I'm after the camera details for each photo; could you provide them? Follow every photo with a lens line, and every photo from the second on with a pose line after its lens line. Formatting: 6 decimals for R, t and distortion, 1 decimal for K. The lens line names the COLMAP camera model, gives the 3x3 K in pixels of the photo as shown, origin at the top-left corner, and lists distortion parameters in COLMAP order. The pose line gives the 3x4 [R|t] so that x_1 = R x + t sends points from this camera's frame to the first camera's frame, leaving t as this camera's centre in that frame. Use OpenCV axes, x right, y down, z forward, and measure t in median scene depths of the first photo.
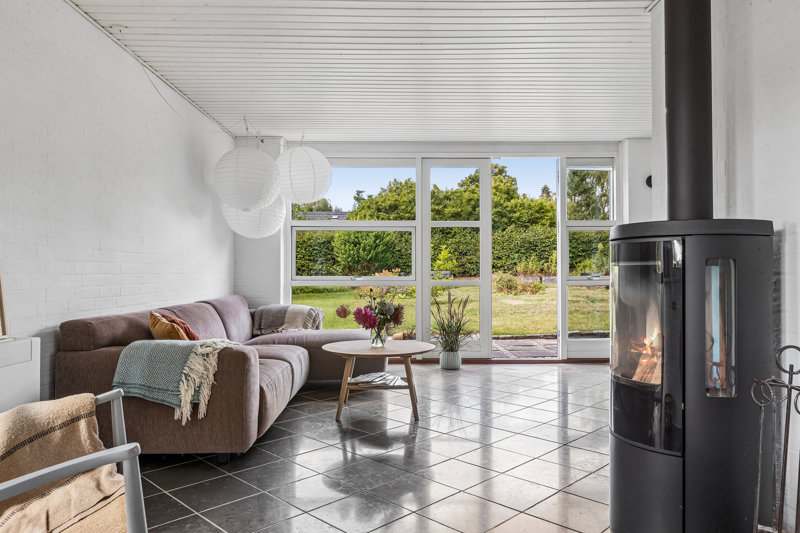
lens RADIAL K [[579.1, 0, 402.1], [0, 579.1, 268.2], [0, 0, 1]] dist [0.008555, -0.000118]
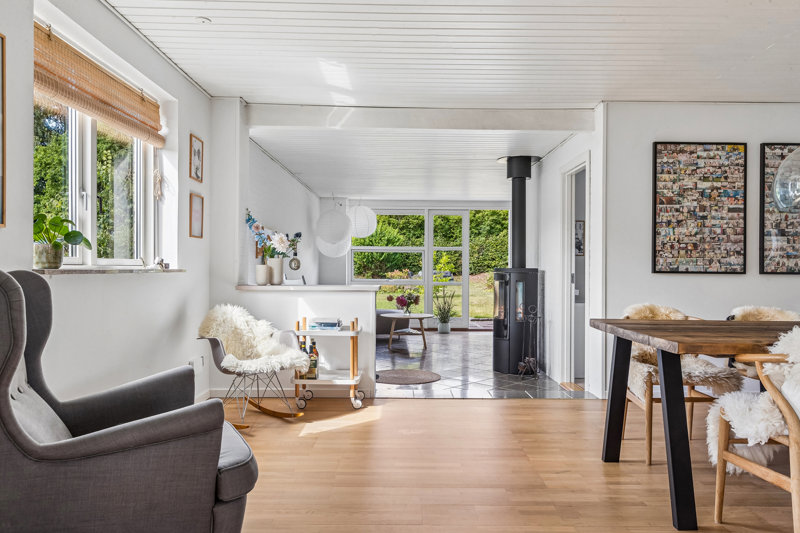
lens RADIAL K [[579.1, 0, 401.0], [0, 579.1, 269.0], [0, 0, 1]] dist [0.008555, -0.000118]
pose [[0.999924, 0.009247, -0.008166, -0.032960], [-0.009169, 0.999913, 0.009464, -0.033611], [0.008253, -0.009389, 0.999922, -0.729648]]
